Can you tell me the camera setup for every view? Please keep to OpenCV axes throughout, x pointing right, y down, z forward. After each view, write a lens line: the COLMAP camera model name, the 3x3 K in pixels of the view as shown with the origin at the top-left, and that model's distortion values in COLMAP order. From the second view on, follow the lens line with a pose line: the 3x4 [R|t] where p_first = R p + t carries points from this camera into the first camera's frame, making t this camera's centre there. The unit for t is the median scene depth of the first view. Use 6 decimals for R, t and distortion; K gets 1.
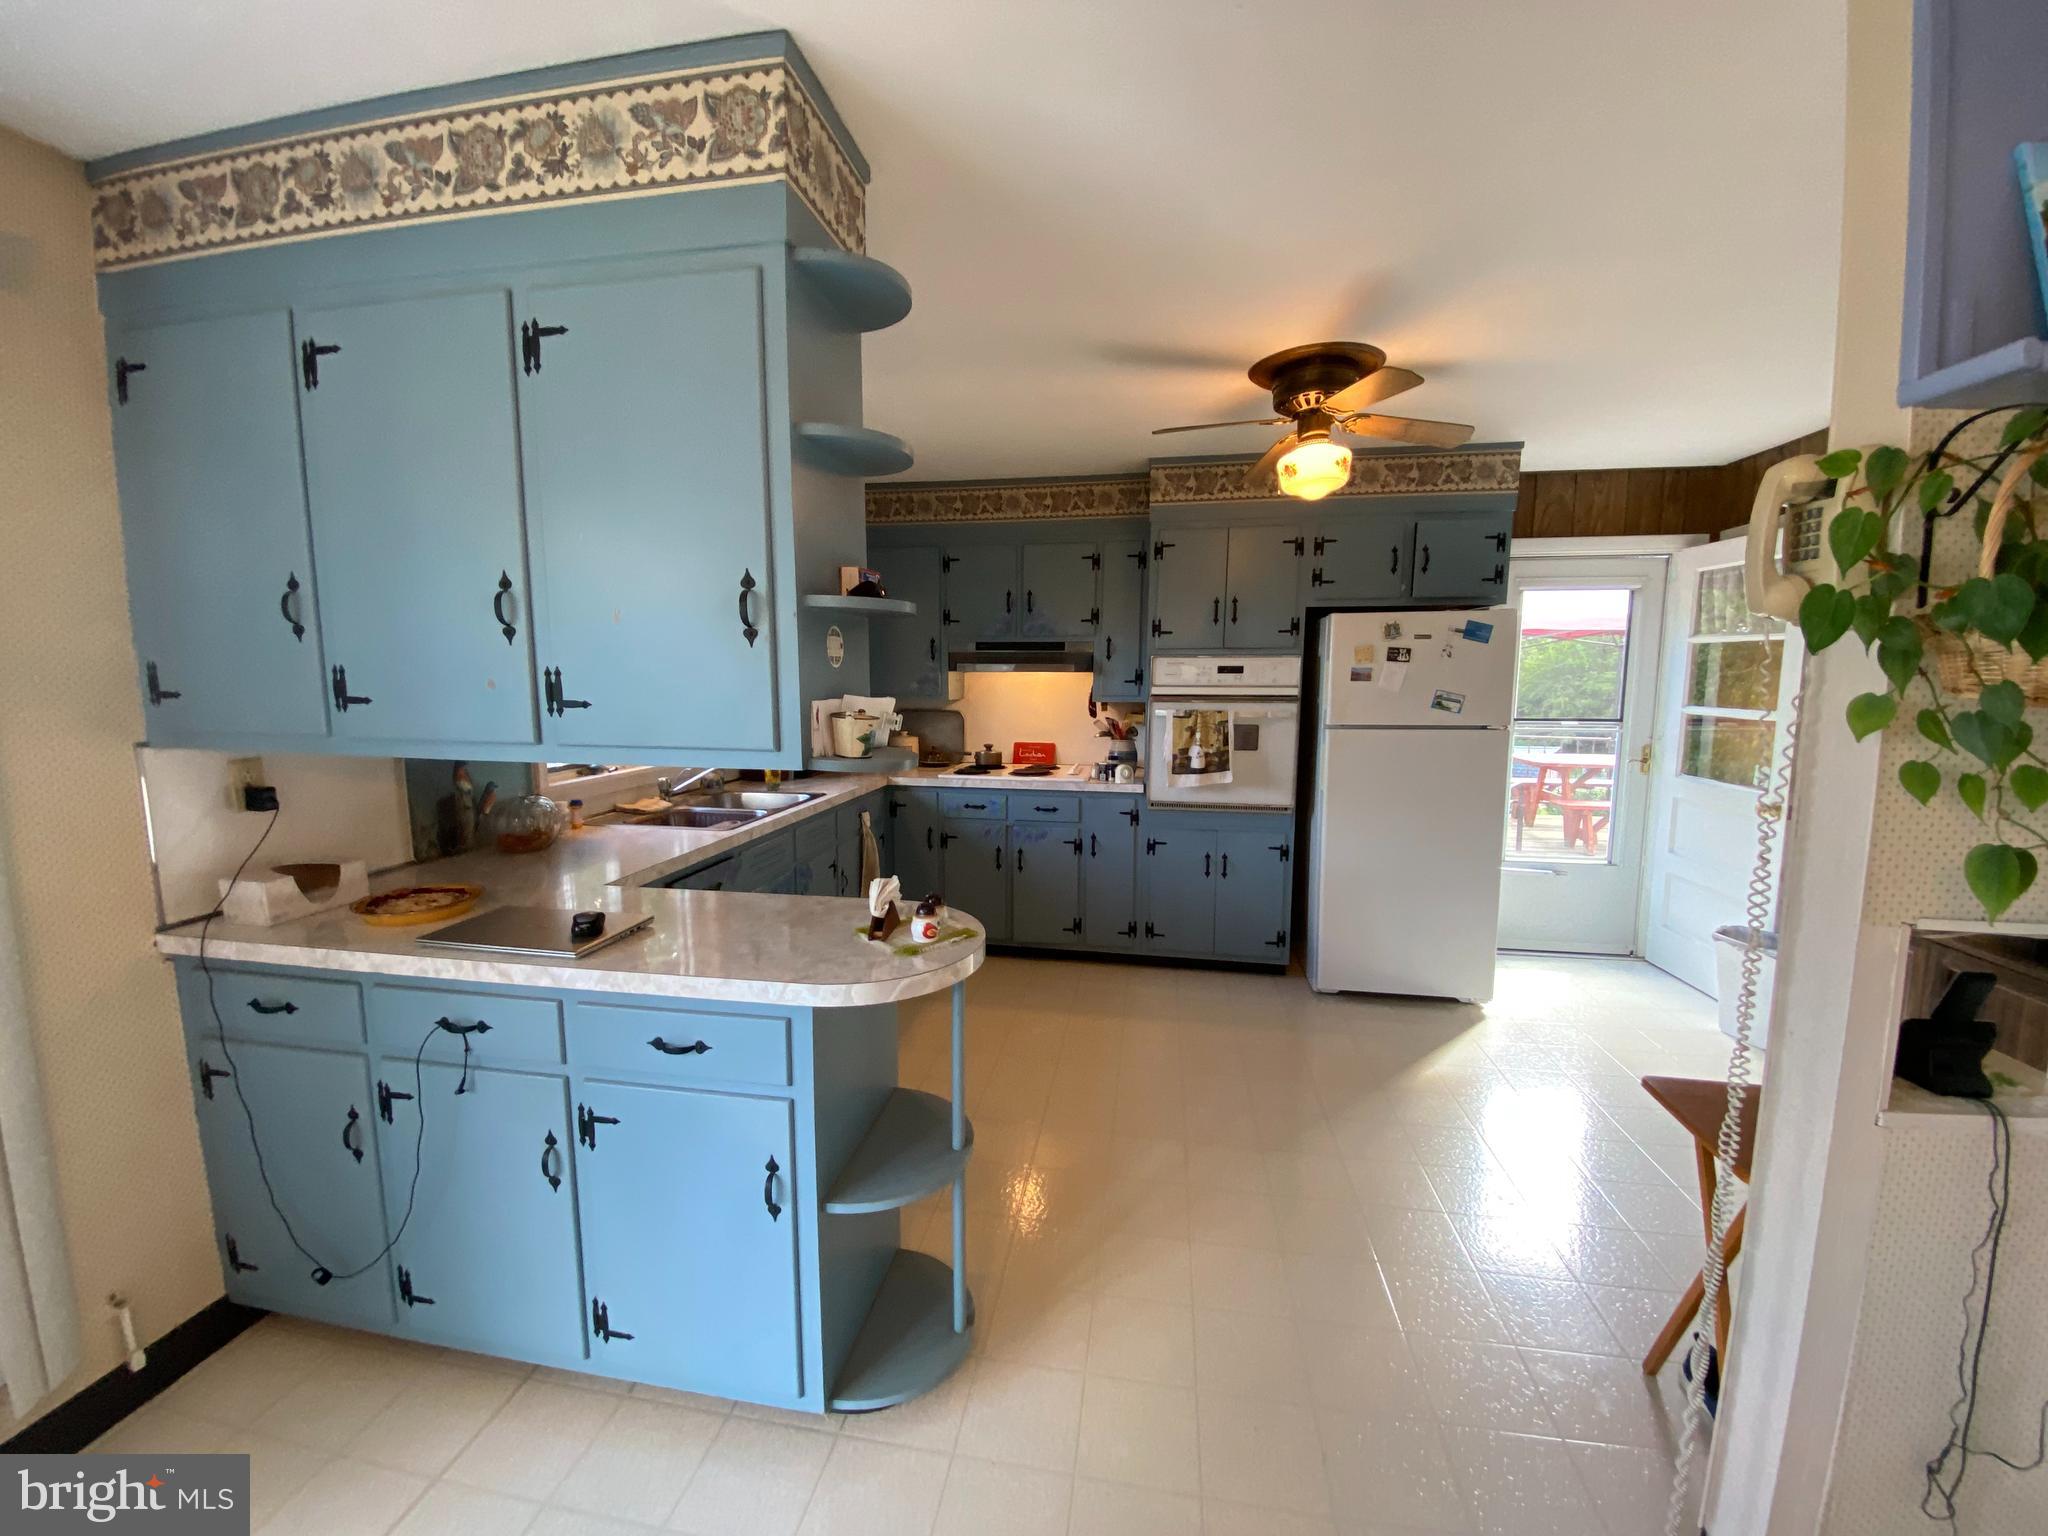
lens RADIAL K [[830.0, 0, 1013.3], [0, 830.0, 775.6], [0, 0, 1]] dist [0.012549, -0.016535]
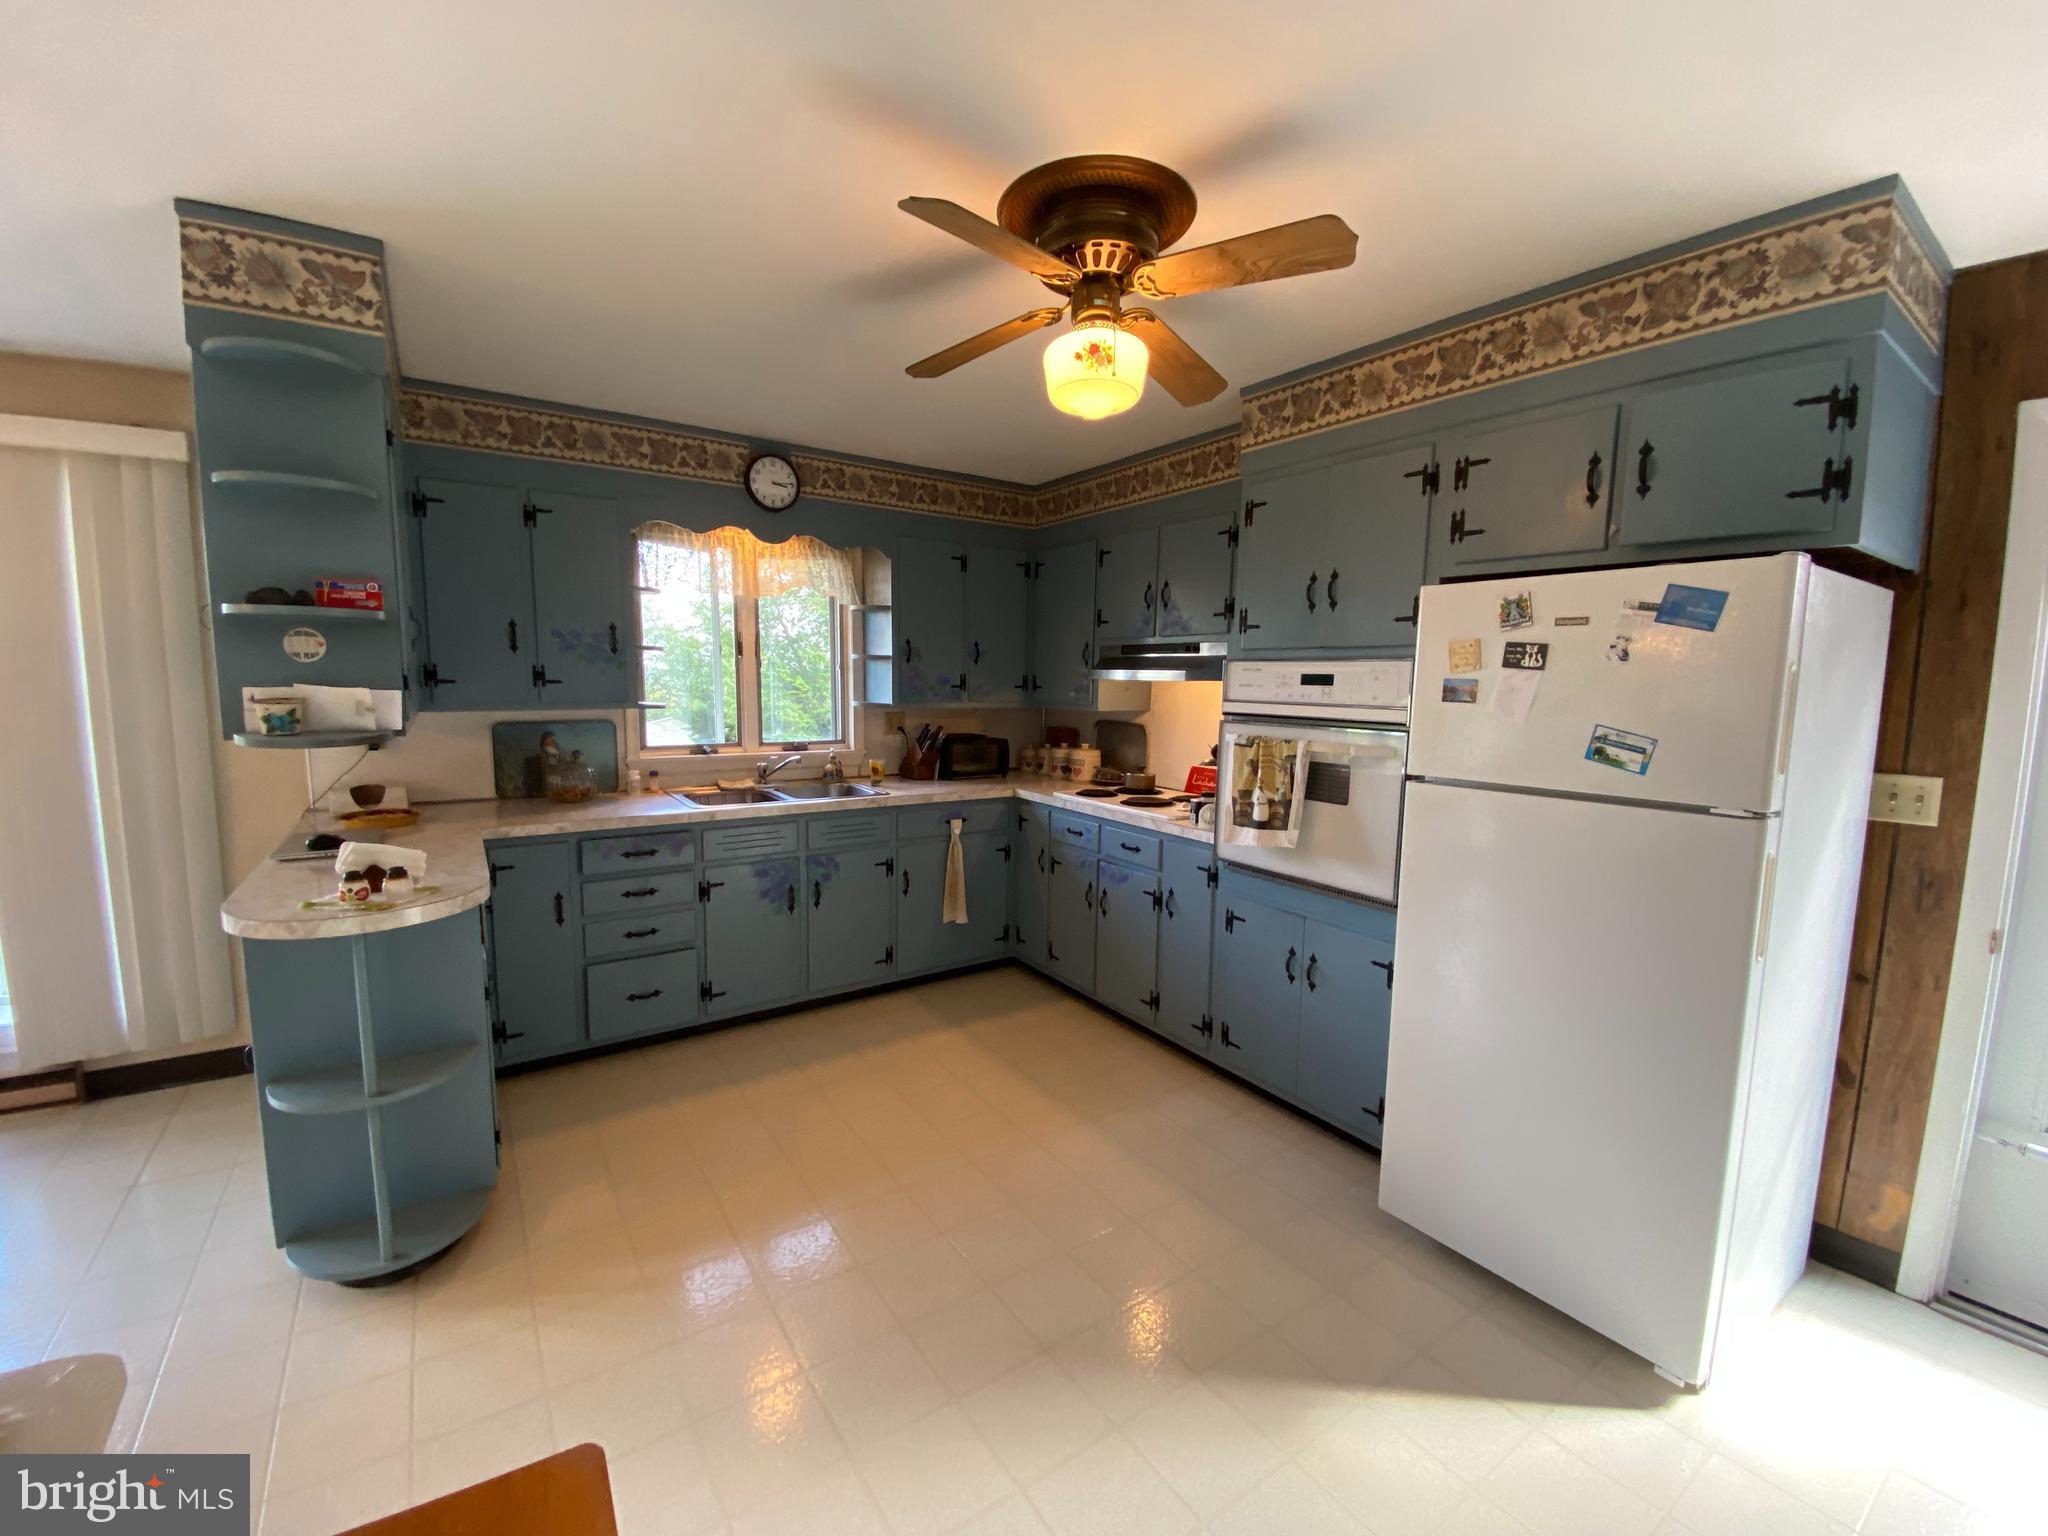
lens RADIAL K [[830.0, 0, 1013.3], [0, 830.0, 775.6], [0, 0, 1]] dist [0.012549, -0.016535]
pose [[0.711359, 0.097090, -0.696090, 0.560125], [-0.106160, 0.993892, 0.030138, -0.045384], [0.694765, 0.052458, 0.717321, 0.356087]]
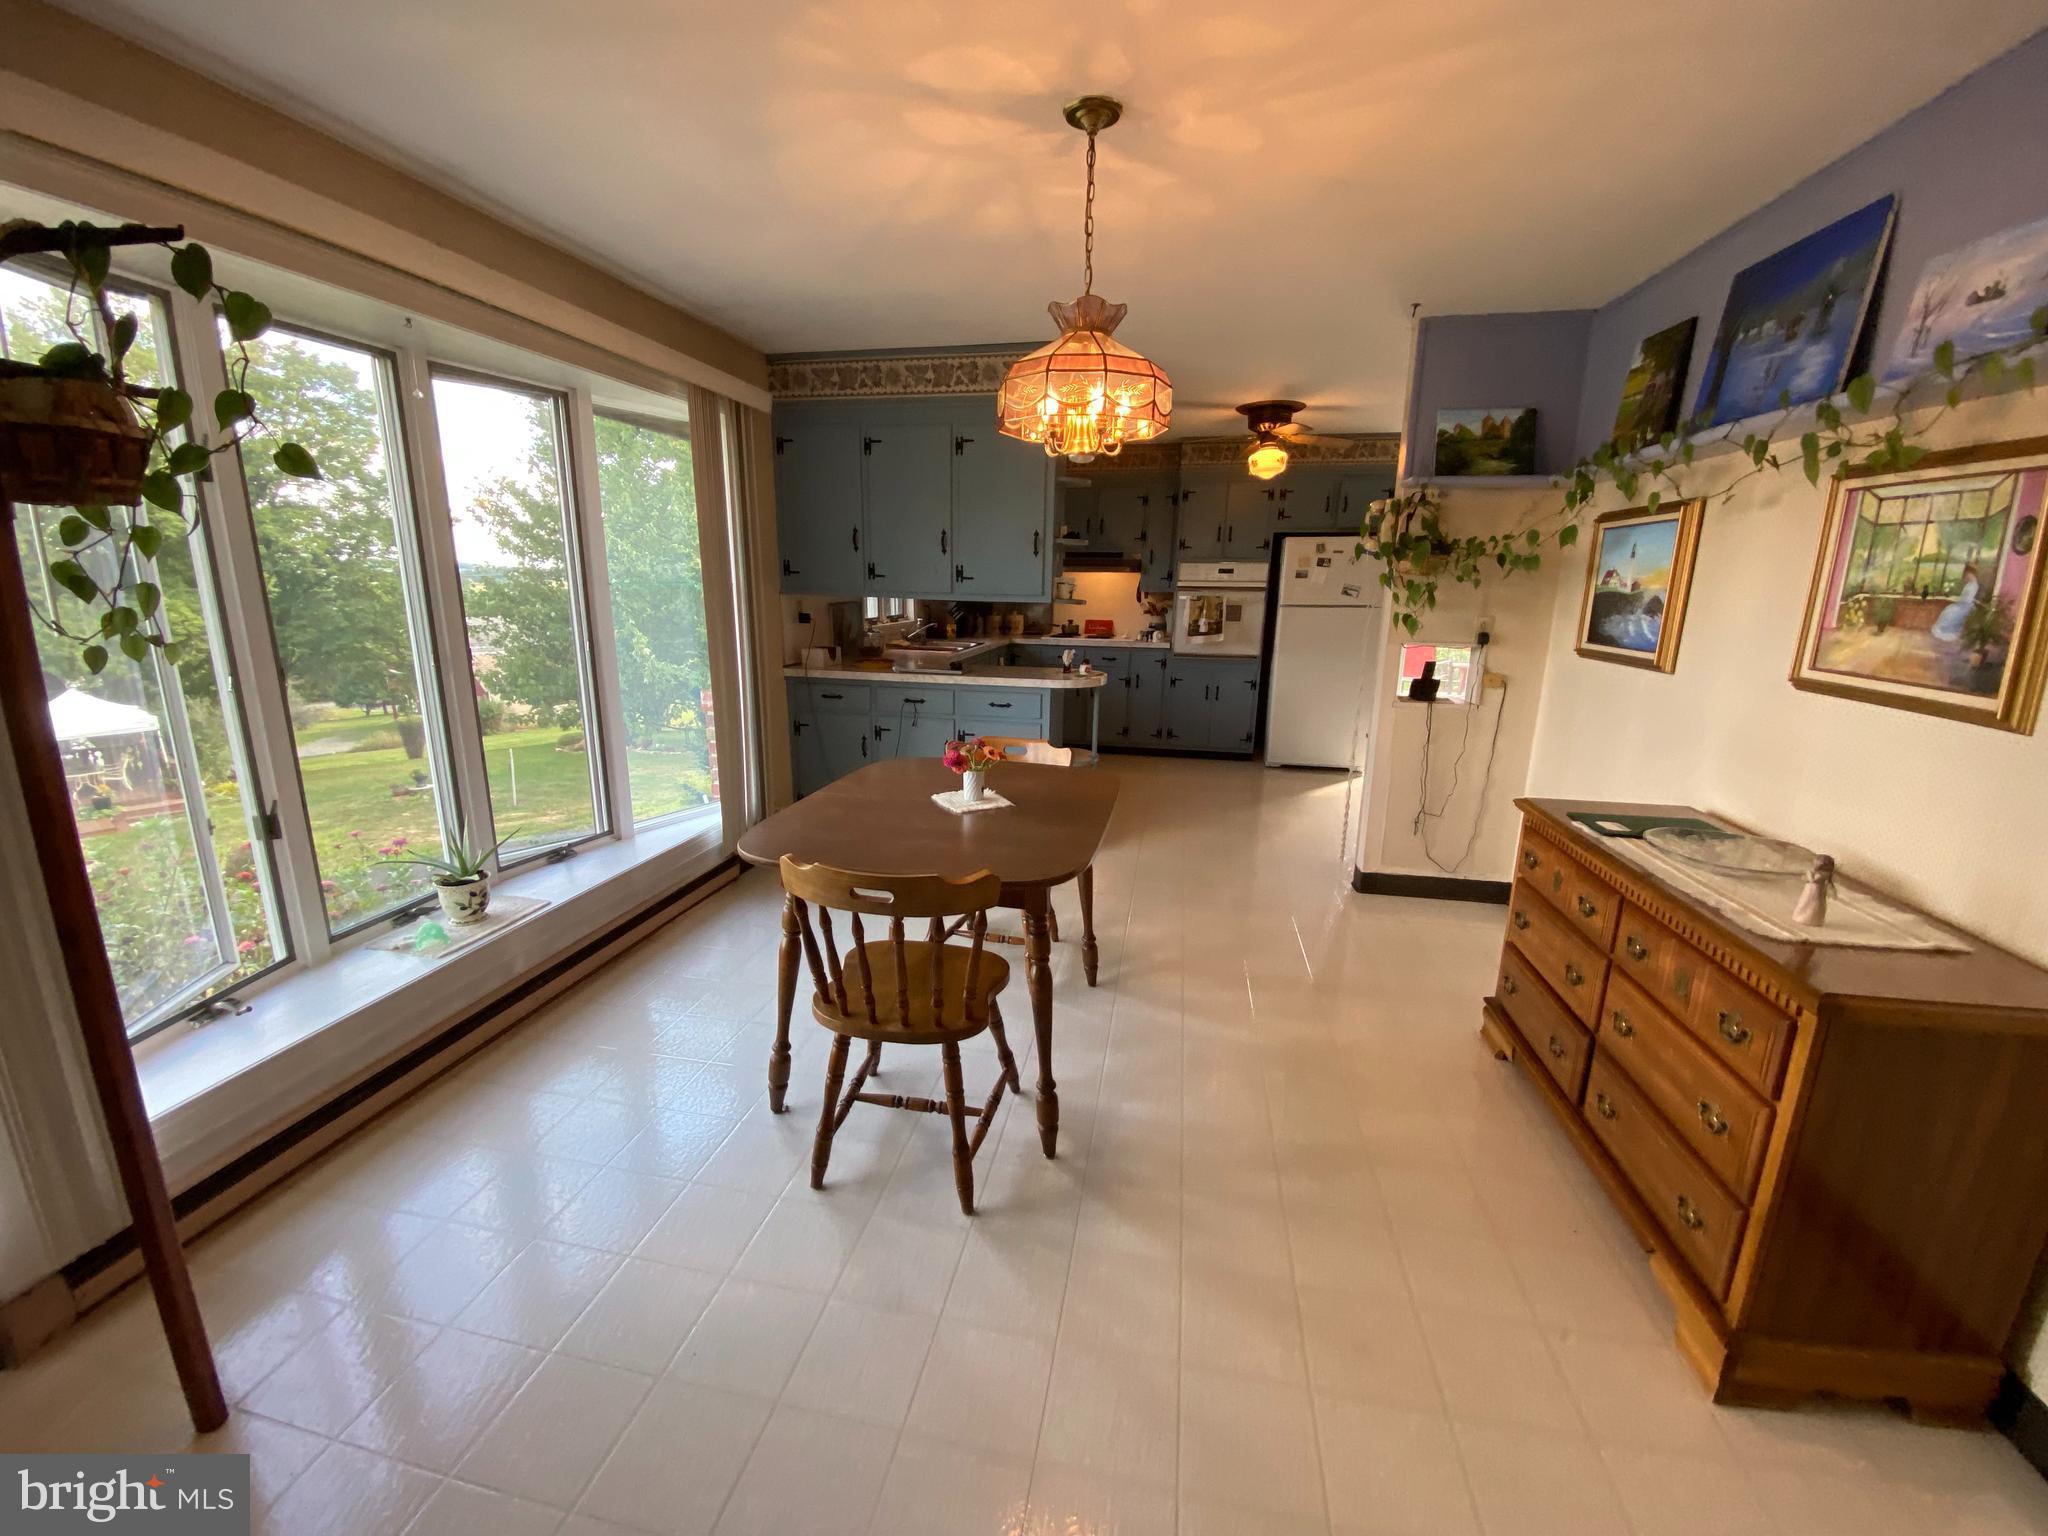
lens RADIAL K [[853.8, 0, 1010.4], [0, 853.8, 782.7], [0, 0, 1]] dist [0.042403, -0.031514]
pose [[0.999618, 0.018237, -0.020772, -0.124032], [-0.015833, 0.993748, 0.110514, 0.108811], [0.022657, -0.110143, 0.993657, -0.751376]]
